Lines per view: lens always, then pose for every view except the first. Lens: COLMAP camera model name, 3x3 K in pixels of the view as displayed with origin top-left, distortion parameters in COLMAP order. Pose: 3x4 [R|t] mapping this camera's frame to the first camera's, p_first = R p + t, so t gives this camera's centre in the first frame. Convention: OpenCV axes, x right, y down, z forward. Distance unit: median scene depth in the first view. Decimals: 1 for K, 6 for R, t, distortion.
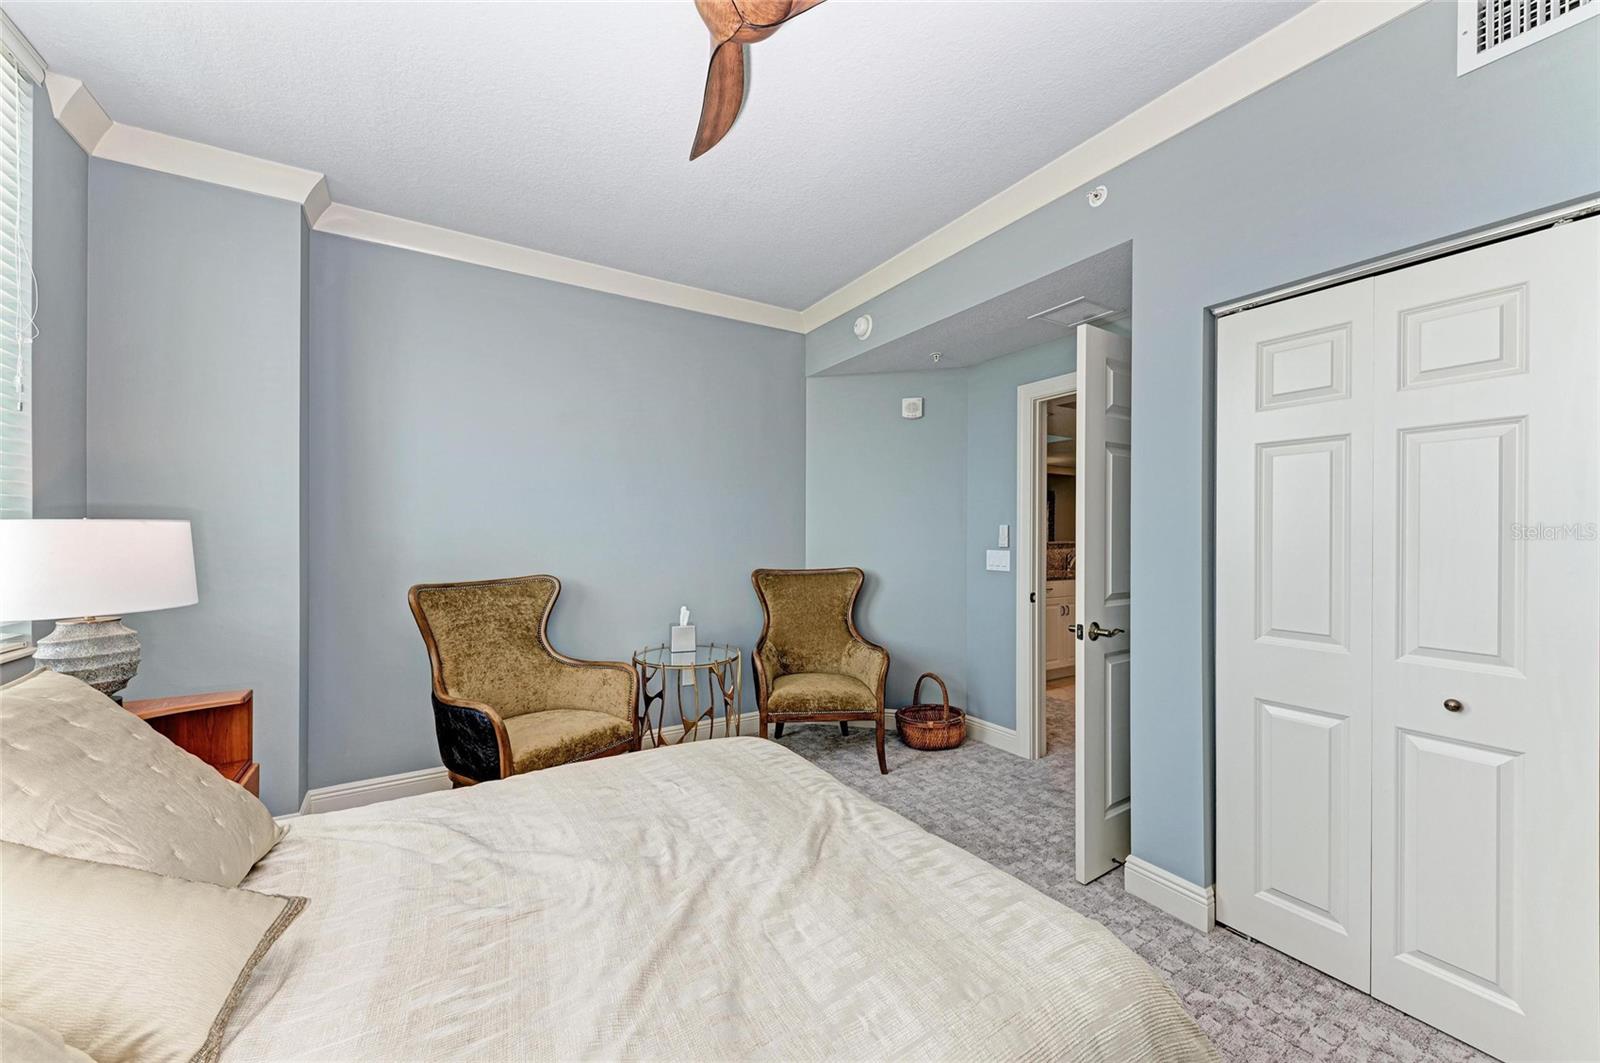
lens RADIAL K [[597.8, 0, 798.7], [0, 597.8, 535.1], [0, 0, 1]] dist [0.018056, -0.007240]
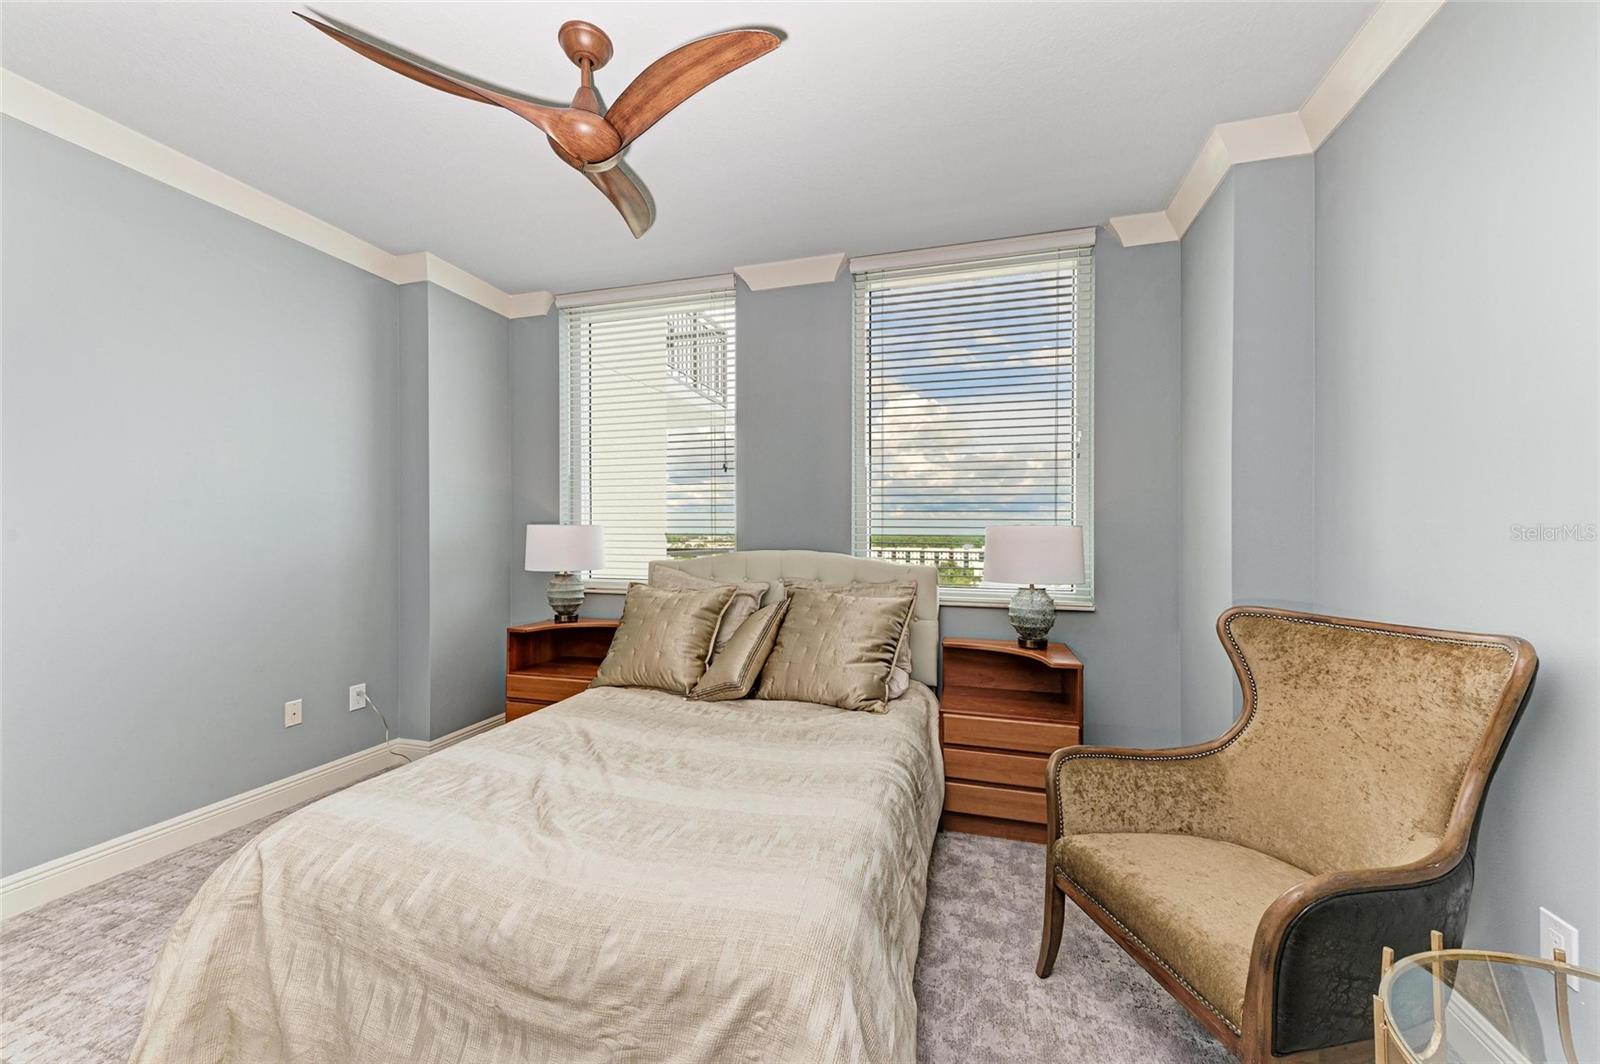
lens RADIAL K [[597.8, 0, 798.7], [0, 597.8, 535.6], [0, 0, 1]] dist [0.018056, -0.007240]
pose [[-0.739340, -0.000669, -0.673332, 0.370290], [-0.004975, 0.999978, 0.004469, 0.000417], [0.673314, 0.006654, -0.739327, 1.841235]]
